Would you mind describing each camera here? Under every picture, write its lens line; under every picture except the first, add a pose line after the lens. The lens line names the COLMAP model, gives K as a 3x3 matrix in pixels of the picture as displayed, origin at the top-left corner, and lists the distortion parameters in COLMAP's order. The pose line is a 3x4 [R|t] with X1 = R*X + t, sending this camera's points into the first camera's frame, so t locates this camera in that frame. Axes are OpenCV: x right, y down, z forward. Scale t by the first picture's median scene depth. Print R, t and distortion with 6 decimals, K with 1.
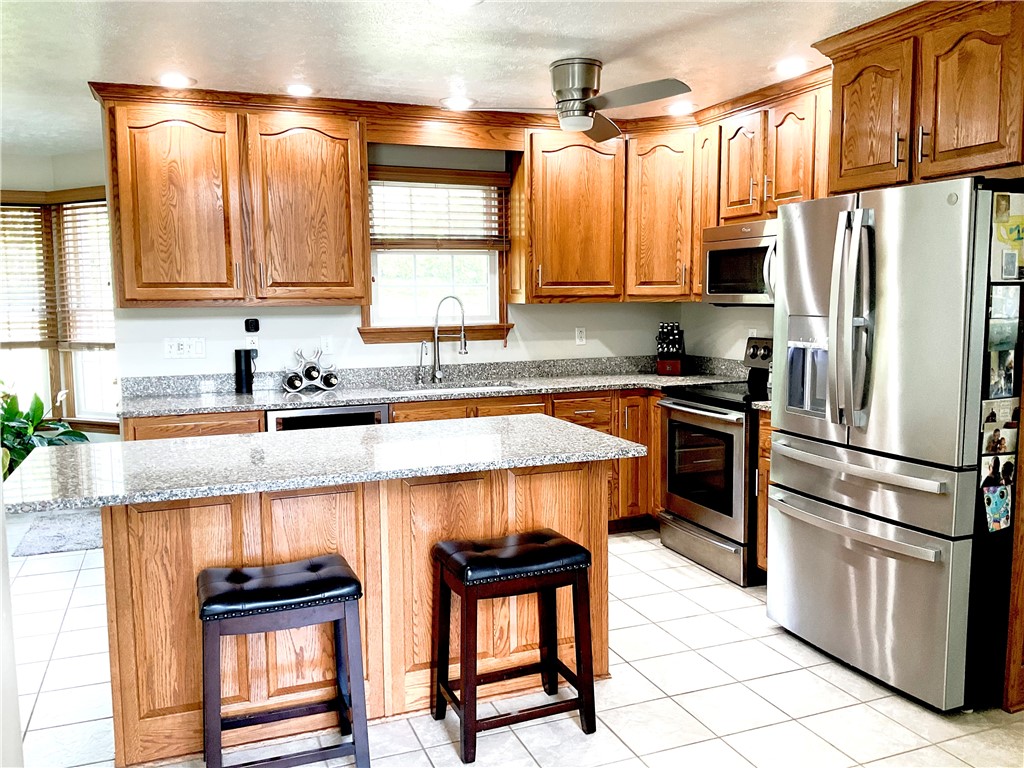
lens RADIAL K [[848.6, 0, 514.8], [0, 848.6, 388.9], [0, 0, 1]] dist [0.063159, -0.126534]
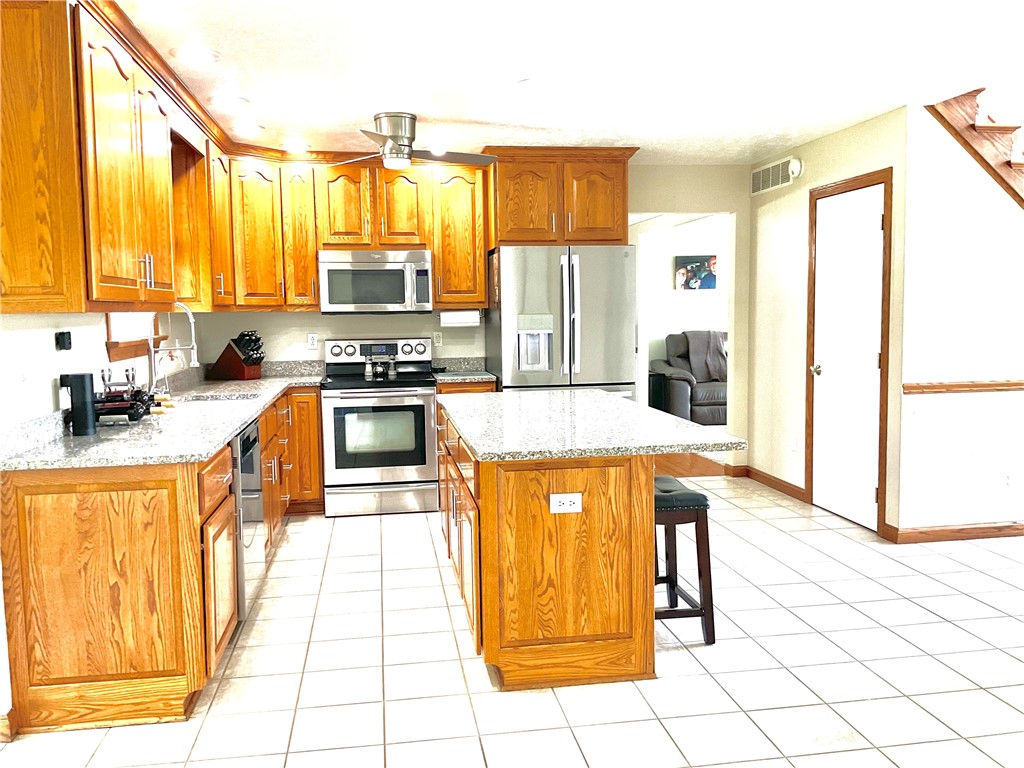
lens RADIAL K [[848.6, 0, 515.2], [0, 848.6, 386.5], [0, 0, 1]] dist [0.063159, -0.126534]
pose [[0.207209, -0.082172, 0.974840, -0.984005], [0.122741, 0.990776, 0.057426, -0.033973], [-0.970566, 0.107754, 0.215383, 0.522561]]
